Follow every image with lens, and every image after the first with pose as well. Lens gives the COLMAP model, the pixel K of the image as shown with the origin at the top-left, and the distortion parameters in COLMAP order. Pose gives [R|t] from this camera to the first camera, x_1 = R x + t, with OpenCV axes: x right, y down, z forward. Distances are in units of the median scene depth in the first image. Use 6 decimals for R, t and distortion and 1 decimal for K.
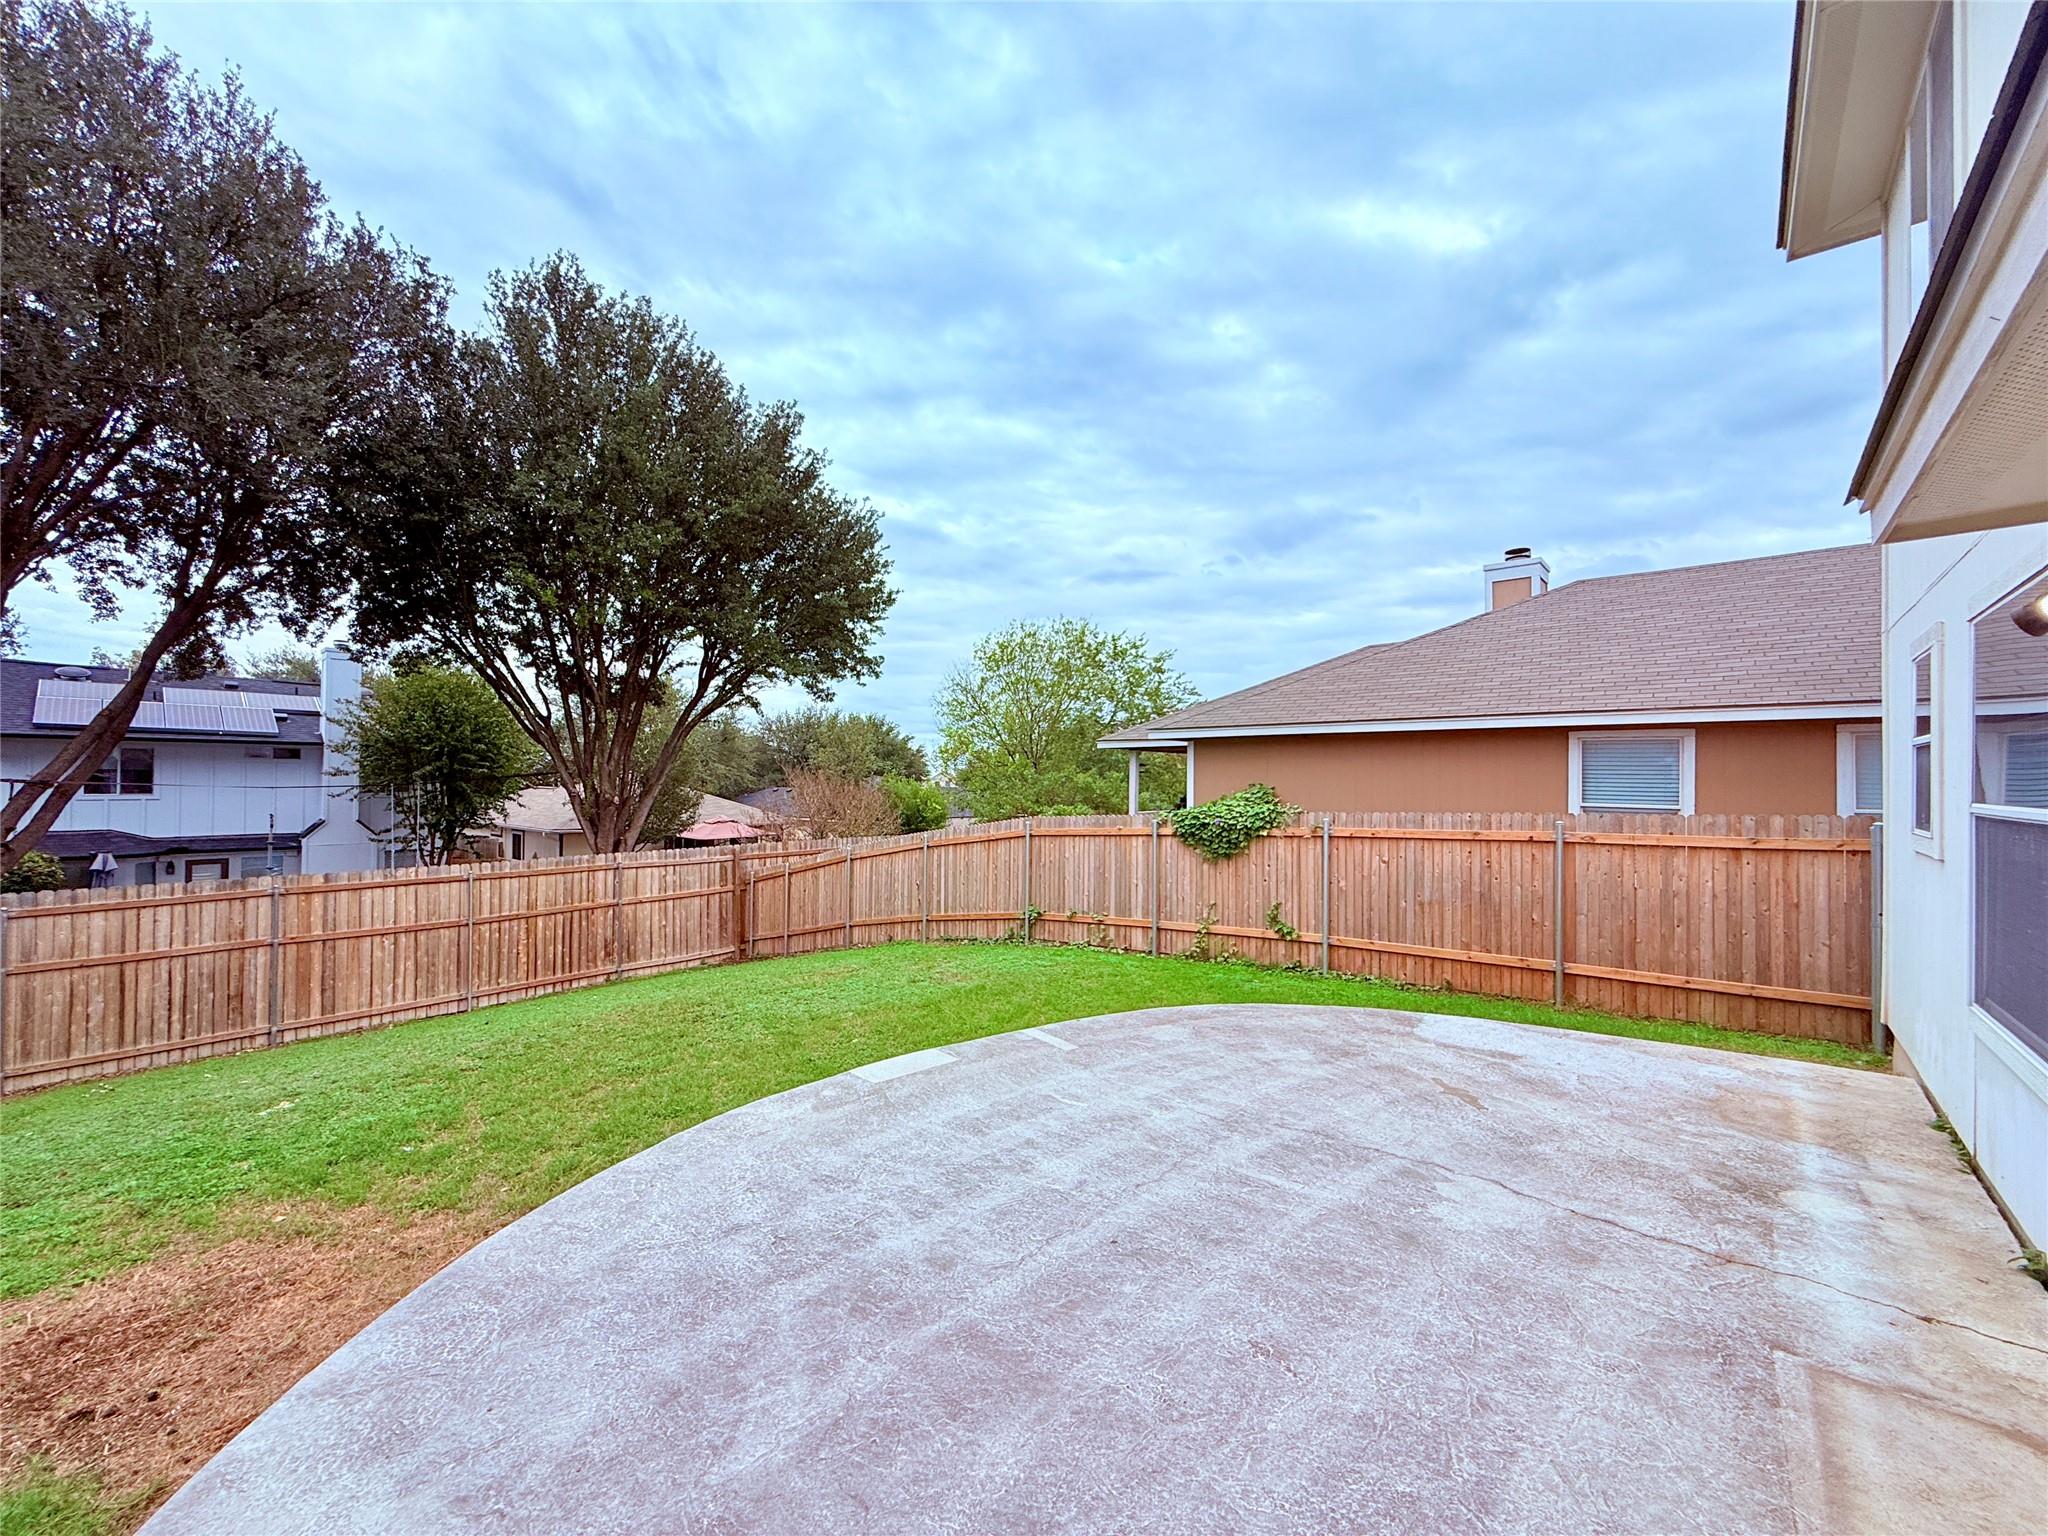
lens RADIAL K [[817.5, 0, 1022.1], [0, 817.5, 778.6], [0, 0, 1]] dist [0.000972, -0.000334]
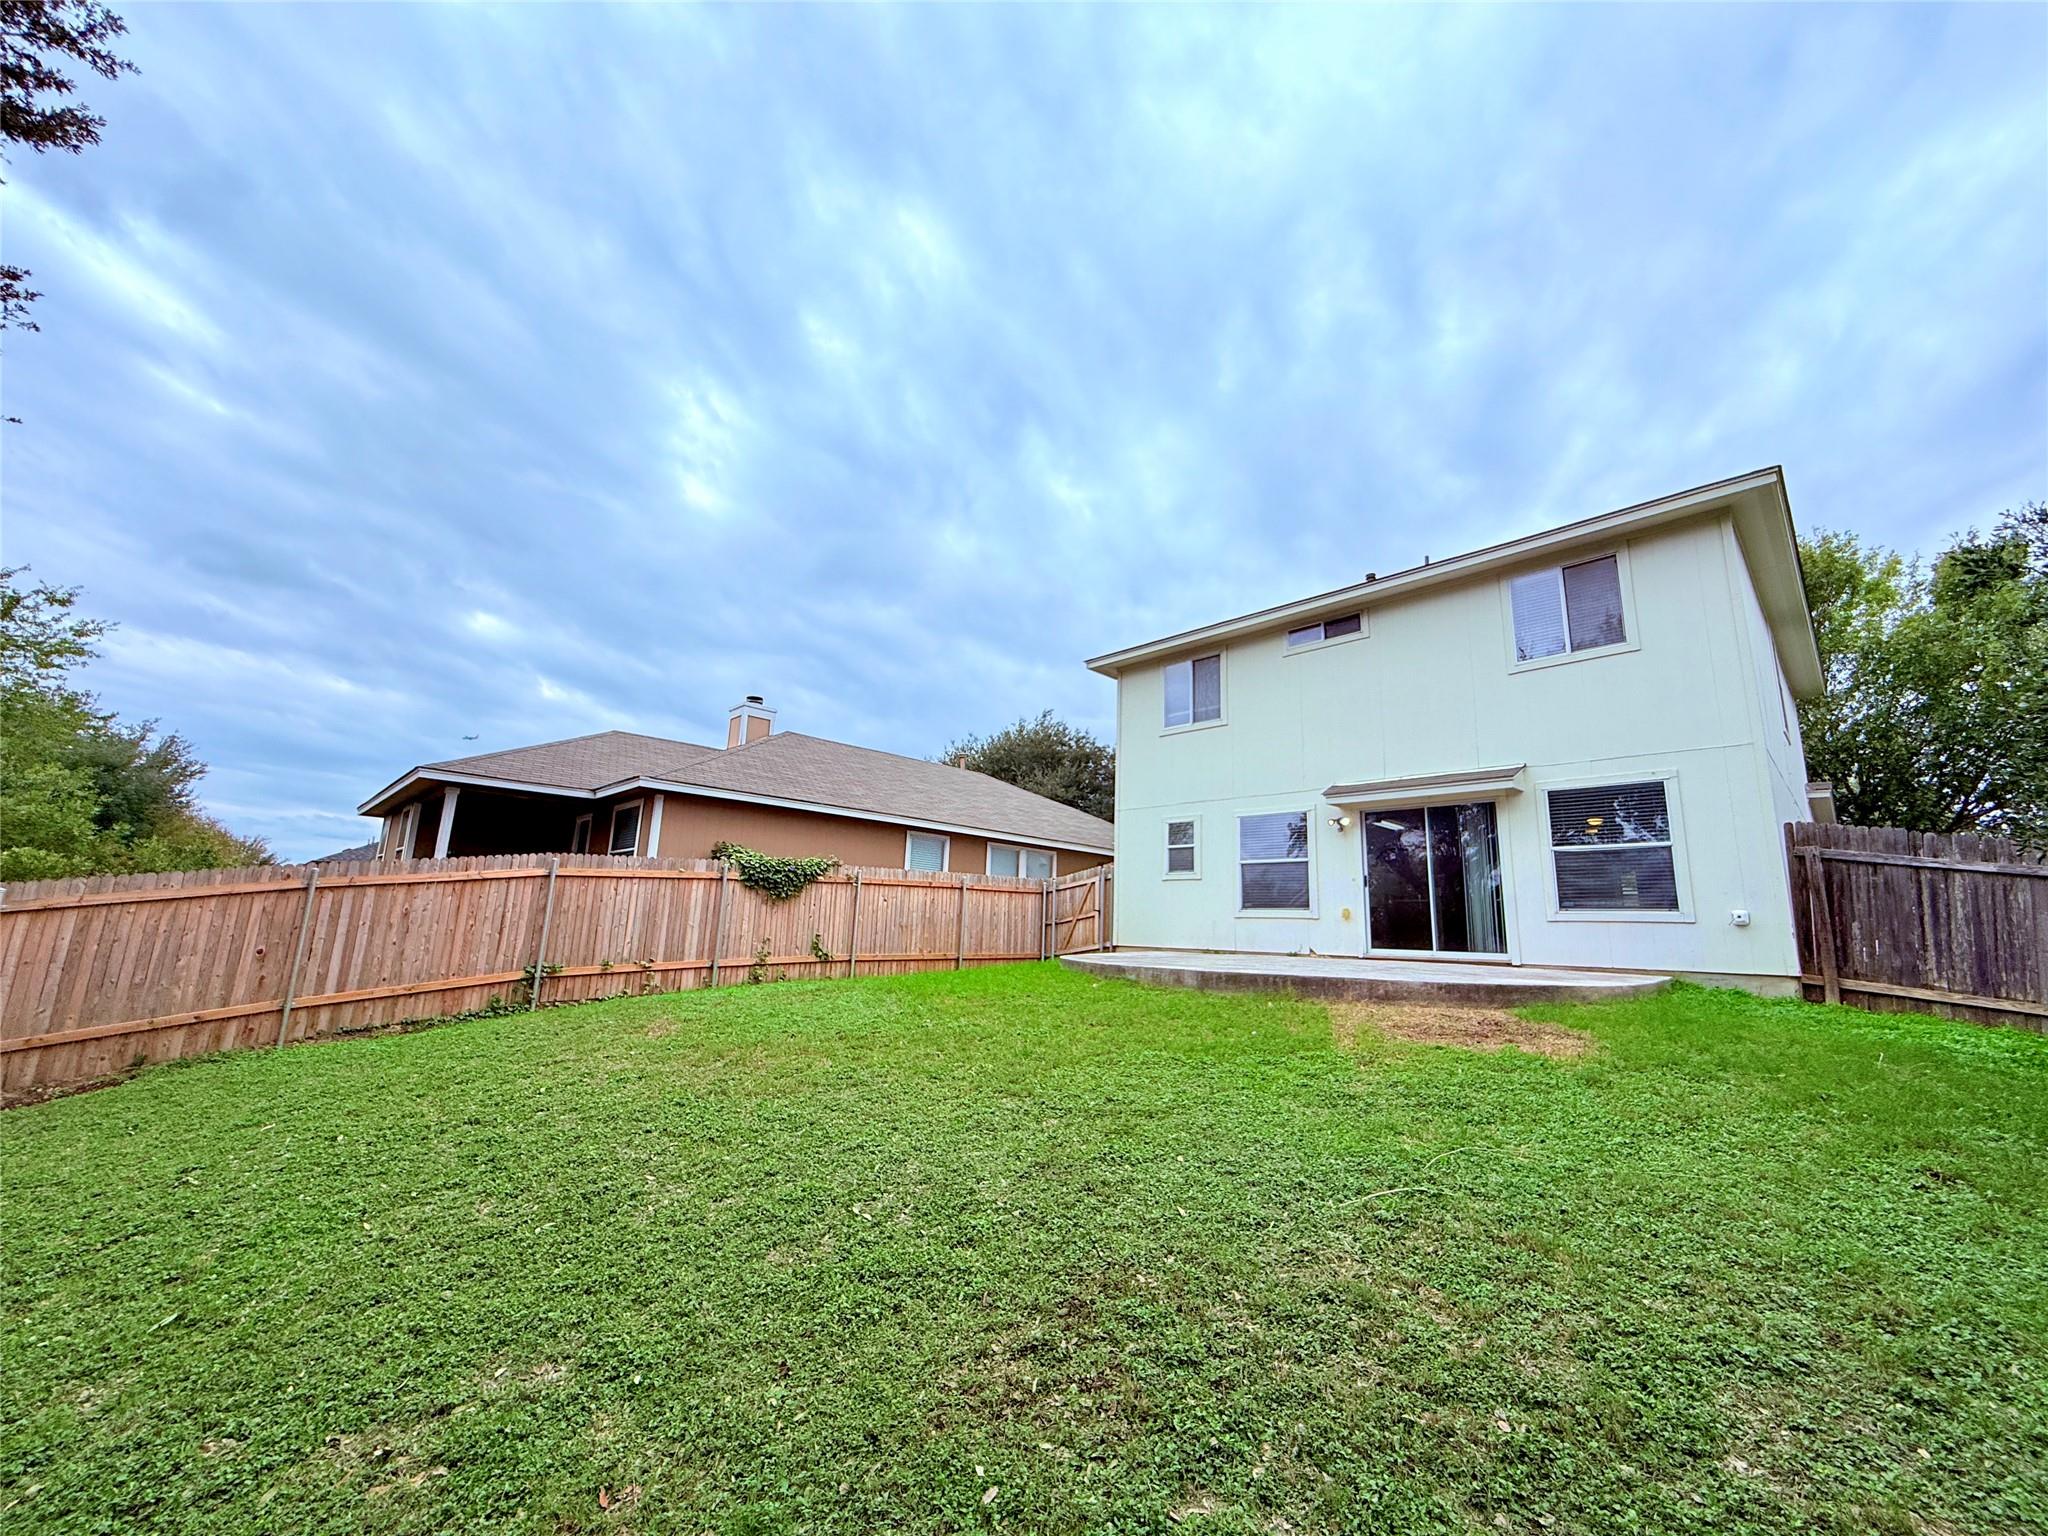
lens RADIAL K [[817.5, 0, 1019.6], [0, 817.5, 765.3], [0, 0, 1]] dist [0.000972, -0.000334]
pose [[0.088471, 0.196110, 0.976583, -0.820811], [-0.036113, 0.980414, -0.193608, 0.108468], [-0.995424, -0.018138, 0.093820, 0.468151]]
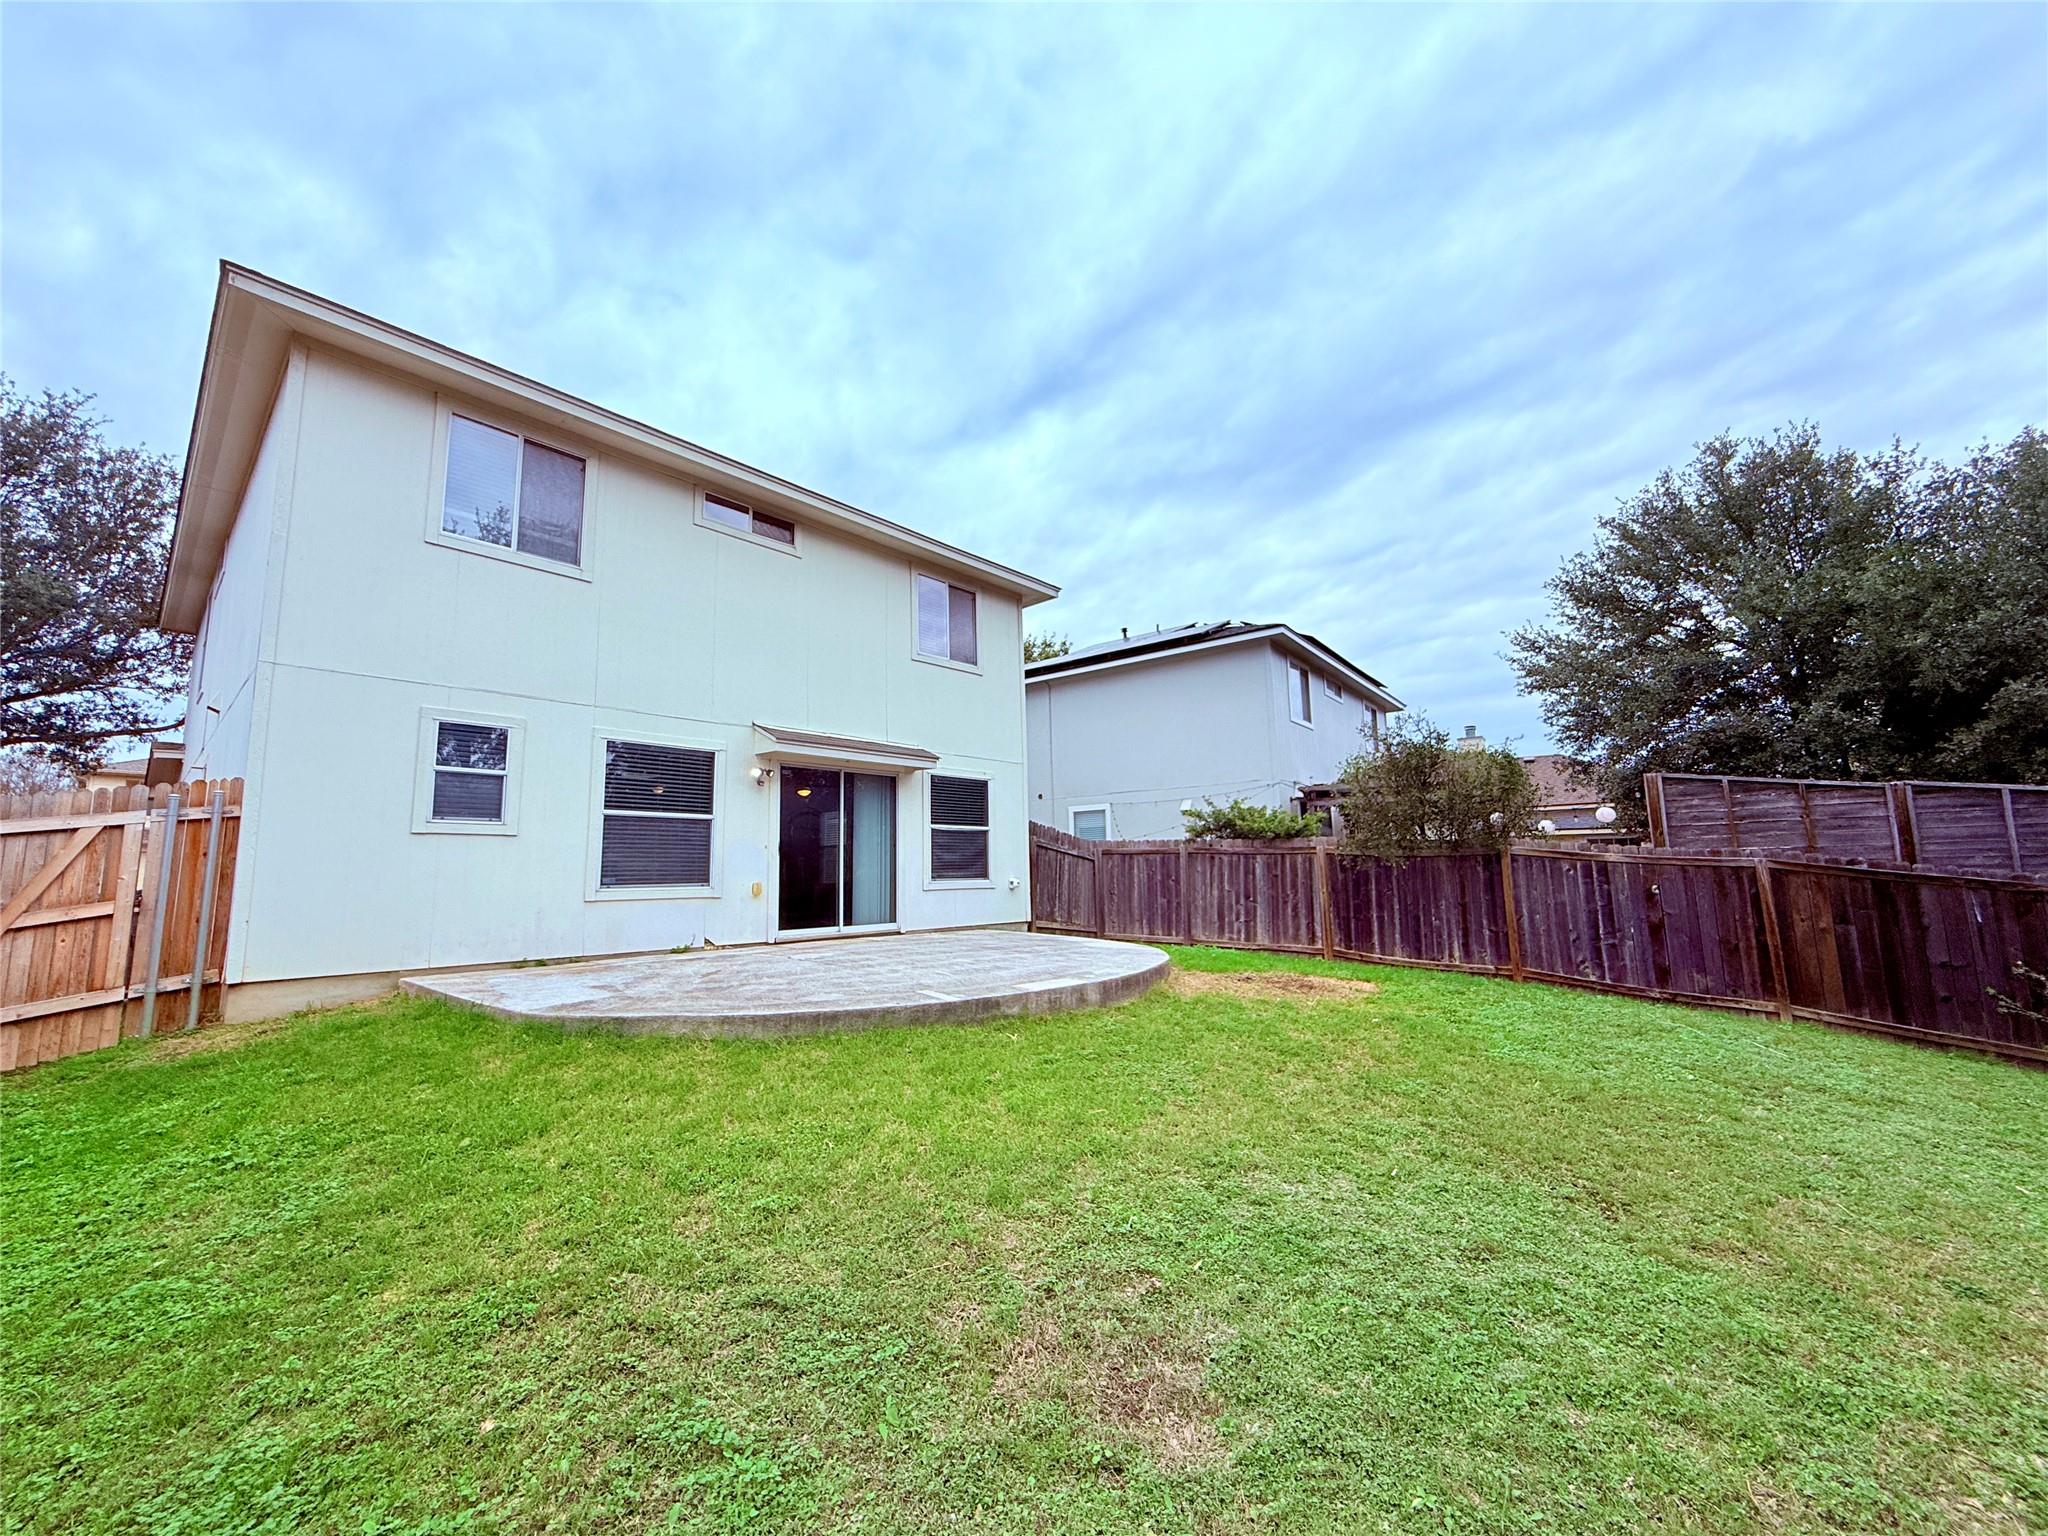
lens RADIAL K [[817.5, 0, 1015.1], [0, 817.5, 762.7], [0, 0, 1]] dist [0.000972, -0.000334]
pose [[-0.999870, 0.010013, 0.012667, -0.042159], [0.008139, 0.990083, -0.140251, 0.070111], [-0.013946, -0.140130, -0.990035, 0.948694]]
